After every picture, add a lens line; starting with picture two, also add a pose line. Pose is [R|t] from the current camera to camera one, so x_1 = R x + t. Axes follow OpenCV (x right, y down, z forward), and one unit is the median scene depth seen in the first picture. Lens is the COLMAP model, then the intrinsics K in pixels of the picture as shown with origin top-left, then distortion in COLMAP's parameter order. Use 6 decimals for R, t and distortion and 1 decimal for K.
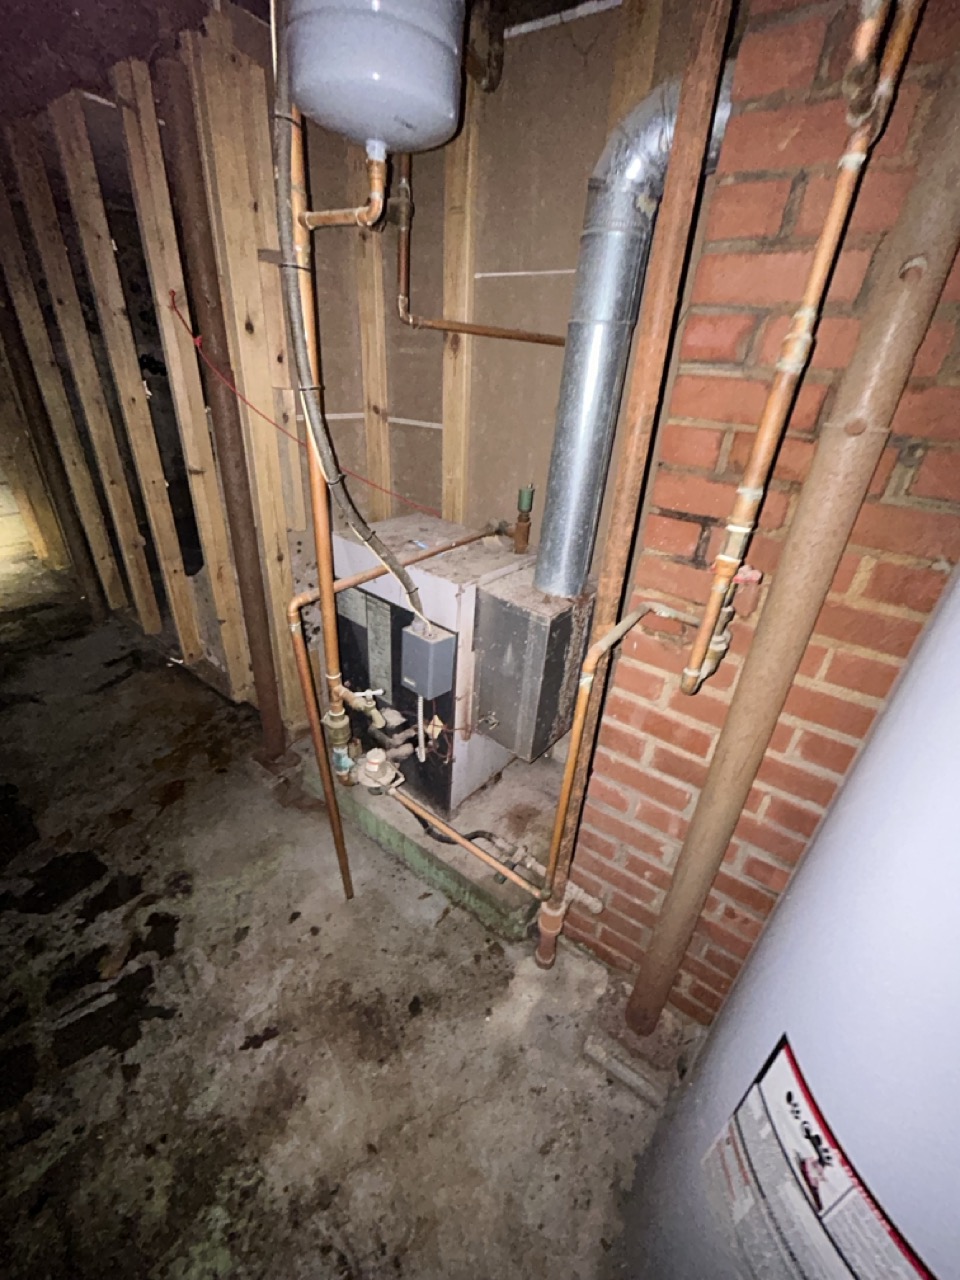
lens RADIAL K [[521.0, 0, 483.6], [0, 521.0, 637.1], [0, 0, 1]] dist [-0.003119, 0.002381]
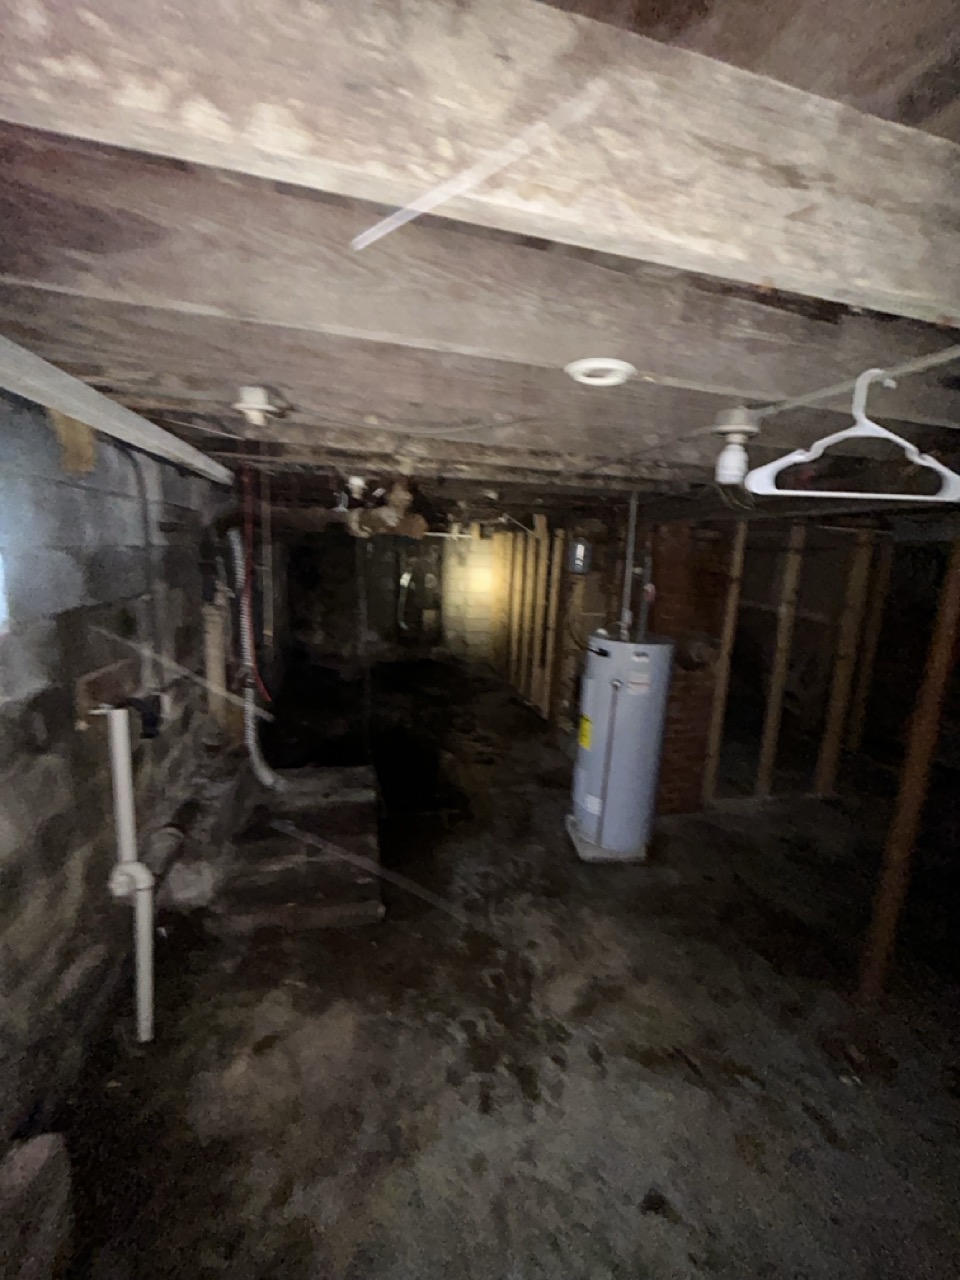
lens RADIAL K [[521.0, 0, 483.6], [0, 521.0, 637.1], [0, 0, 1]] dist [-0.003119, 0.002381]
pose [[0.771884, 0.076495, -0.631145, 1.226062], [-0.297467, 0.920821, -0.252195, 0.697552], [0.561880, 0.382410, 0.733522, -1.632413]]
